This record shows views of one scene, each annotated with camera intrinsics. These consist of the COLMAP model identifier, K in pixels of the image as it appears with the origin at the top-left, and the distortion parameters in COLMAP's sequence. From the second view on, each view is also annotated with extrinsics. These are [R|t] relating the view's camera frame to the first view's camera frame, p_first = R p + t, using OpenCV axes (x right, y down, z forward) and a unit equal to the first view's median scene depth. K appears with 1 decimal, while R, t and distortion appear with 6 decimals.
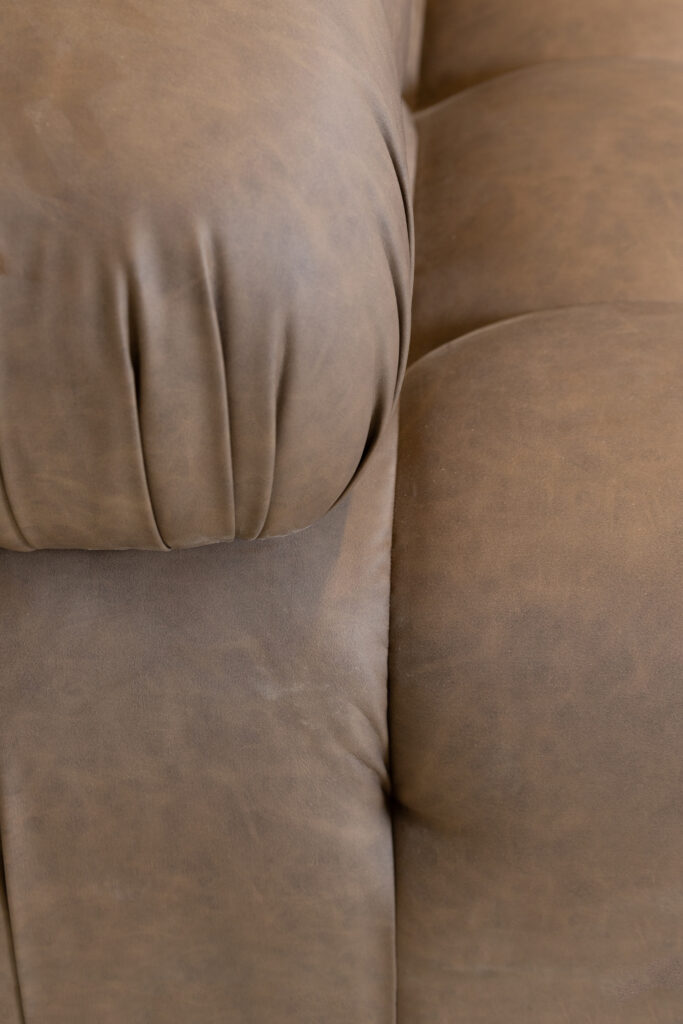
lens RADIAL K [[3482.2, 0, 341.5], [0, 3482.2, 512.0], [0, 0, 1]] dist [-0.372991, 3.600986]
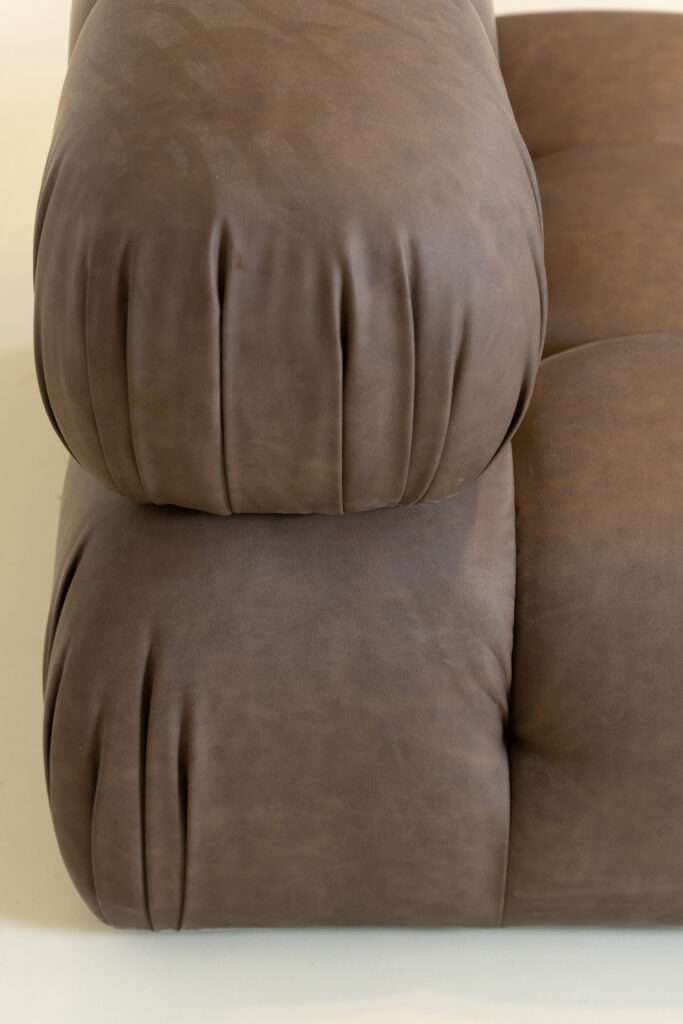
lens RADIAL K [[3482.2, 0, 341.5], [0, 3482.2, 512.0], [0, 0, 1]] dist [-0.372991, 3.600986]
pose [[0.997393, -0.003383, 0.072082, -0.134486], [0.007861, 0.998050, -0.061922, 0.083676], [-0.071732, 0.062327, 0.995475, -0.200800]]
